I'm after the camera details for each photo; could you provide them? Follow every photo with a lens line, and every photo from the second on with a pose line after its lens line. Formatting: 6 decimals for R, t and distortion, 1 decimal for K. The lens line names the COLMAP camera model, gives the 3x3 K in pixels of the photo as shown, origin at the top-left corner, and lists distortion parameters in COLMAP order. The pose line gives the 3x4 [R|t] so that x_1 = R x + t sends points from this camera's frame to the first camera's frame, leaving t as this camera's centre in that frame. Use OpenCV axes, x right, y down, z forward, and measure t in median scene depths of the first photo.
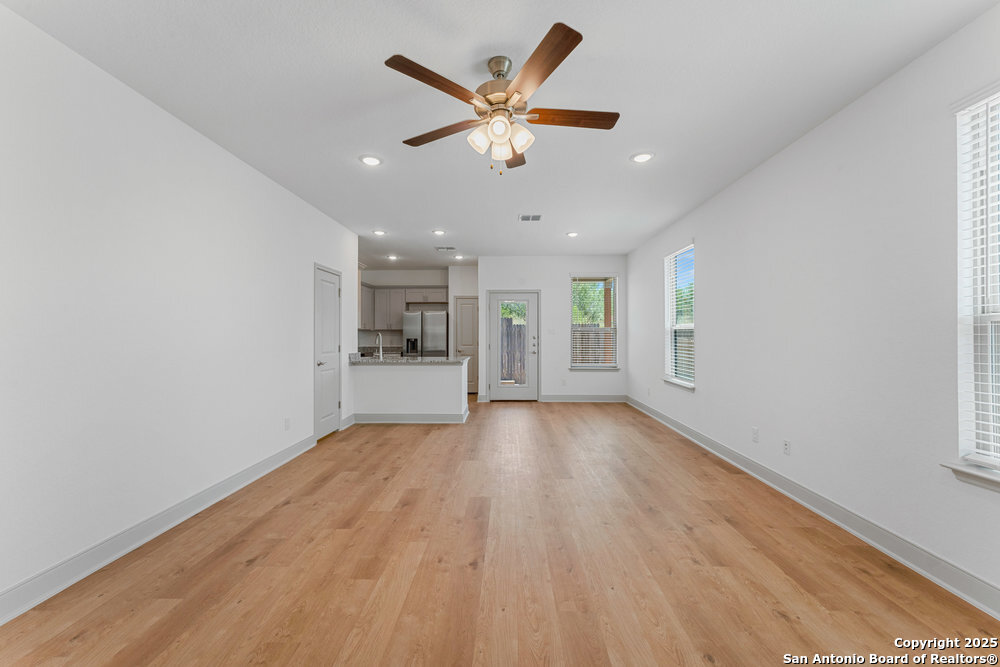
lens RADIAL K [[401.2, 0, 497.4], [0, 401.2, 332.3], [0, 0, 1]] dist [0.000478, 0.000791]
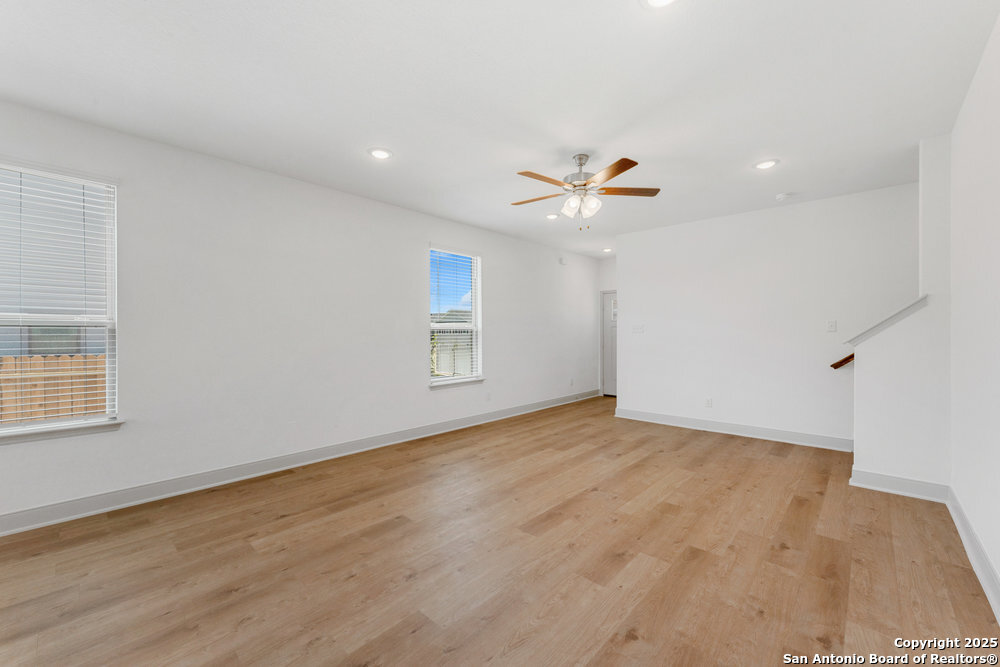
lens RADIAL K [[401.2, 0, 500.9], [0, 401.2, 331.9], [0, 0, 1]] dist [0.000478, 0.000791]
pose [[-0.758566, 0.005342, 0.651574, -0.386312], [-0.001004, 0.999956, -0.009366, 0.008440], [-0.651595, -0.007759, -0.758527, 1.195940]]
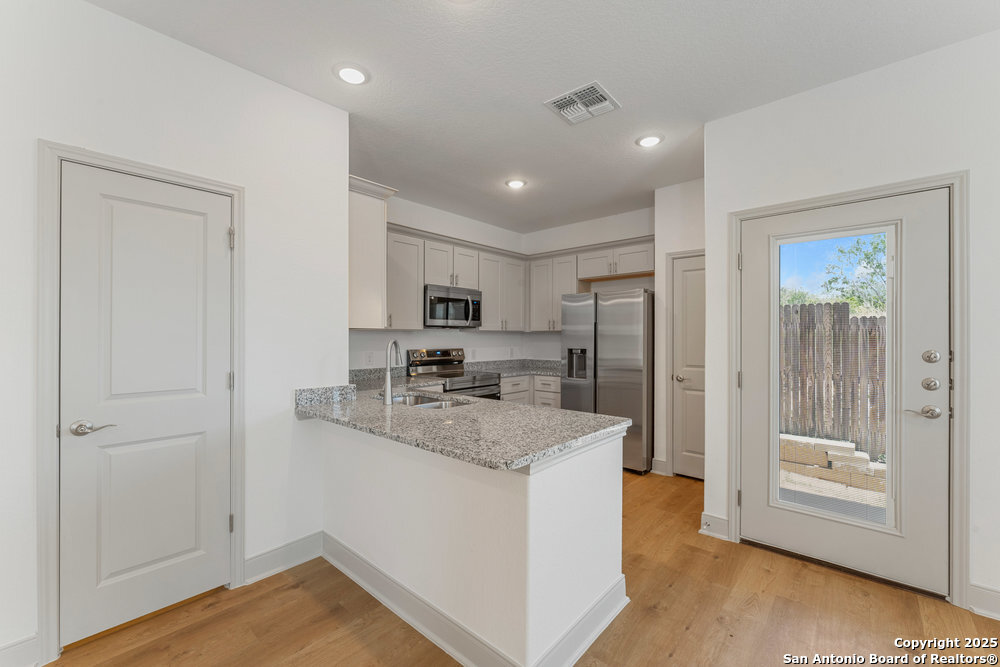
lens RADIAL K [[401.2, 0, 502.3], [0, 401.2, 335.5], [0, 0, 1]] dist [0.000478, 0.000791]
pose [[0.766152, 0.001299, -0.642658, 0.078376], [0.001658, 0.999991, 0.003998, -0.006028], [0.642657, -0.004129, 0.766143, 1.067282]]
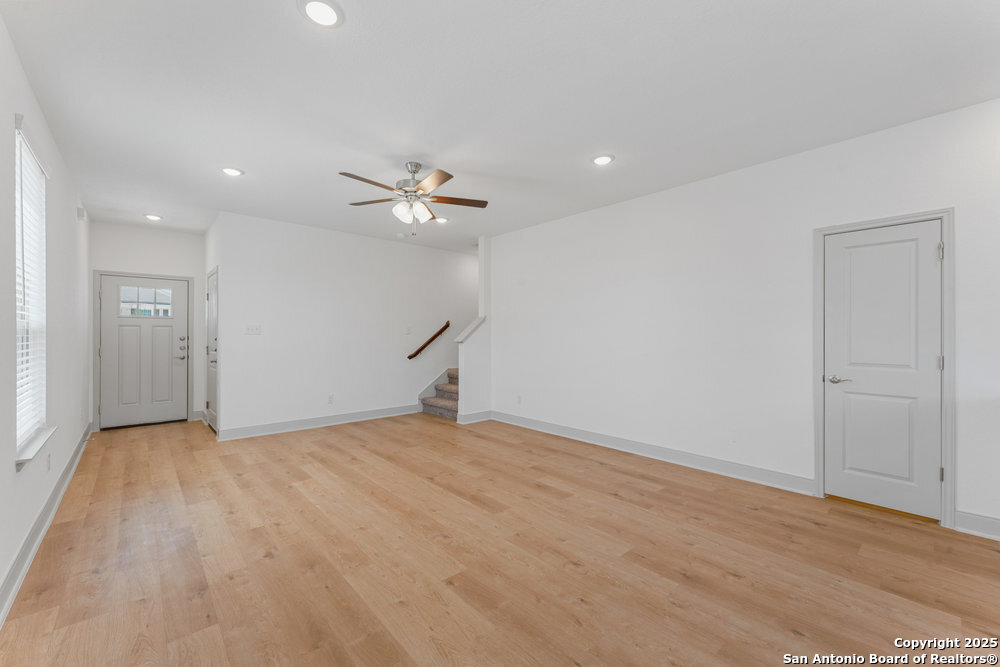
lens RADIAL K [[401.2, 0, 500.4], [0, 401.2, 334.9], [0, 0, 1]] dist [0.000478, 0.000791]
pose [[-0.719191, 0.003507, -0.694803, 0.436512], [0.006043, 0.999981, -0.001208, 0.003859], [0.694786, -0.005068, -0.719199, 1.202497]]
